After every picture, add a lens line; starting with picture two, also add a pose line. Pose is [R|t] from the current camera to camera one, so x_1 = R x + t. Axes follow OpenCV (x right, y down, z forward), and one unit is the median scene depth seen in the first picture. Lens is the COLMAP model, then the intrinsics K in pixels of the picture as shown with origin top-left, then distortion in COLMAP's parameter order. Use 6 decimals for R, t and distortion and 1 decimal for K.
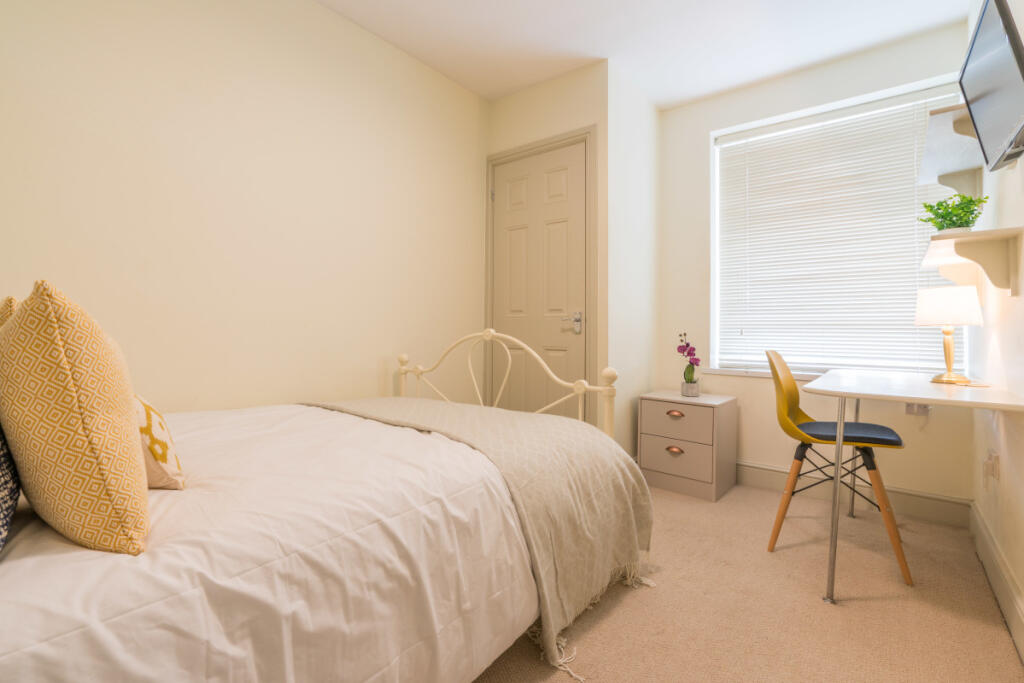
lens RADIAL K [[463.4, 0, 510.2], [0, 463.4, 322.1], [0, 0, 1]] dist [0.000263, 0.000507]
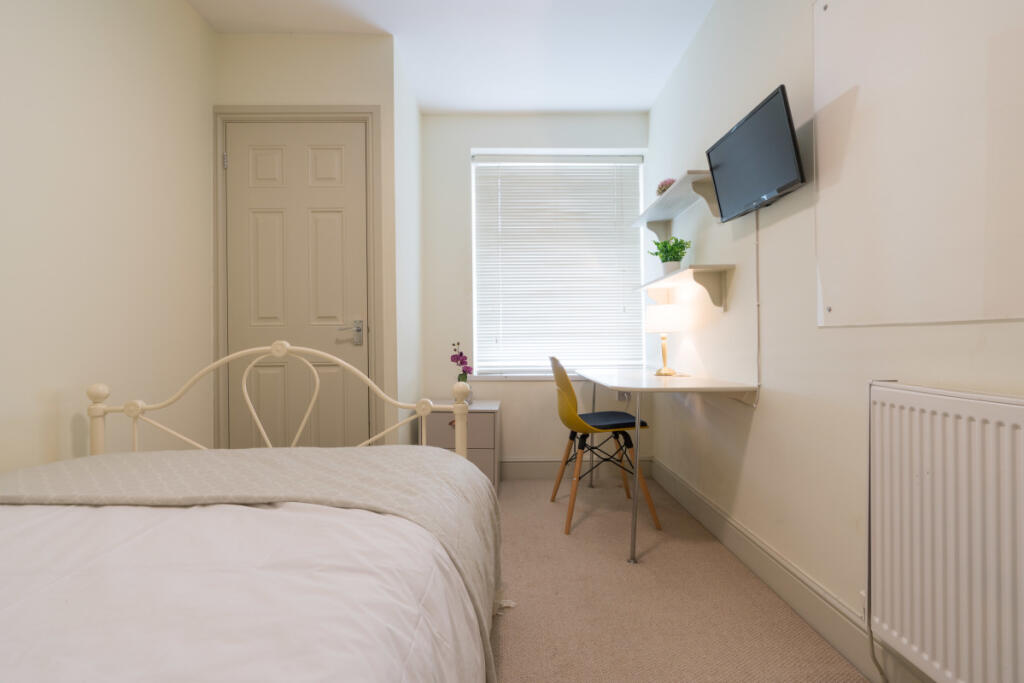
lens RADIAL K [[455.0, 0, 512.0], [0, 455.0, 341.5], [0, 0, 1]] dist [-0.012129, 0.004495]
pose [[0.774786, -0.017360, 0.631985, -0.187659], [0.004934, 0.999759, 0.021414, 0.001467], [-0.632204, -0.013474, 0.774685, 0.189203]]
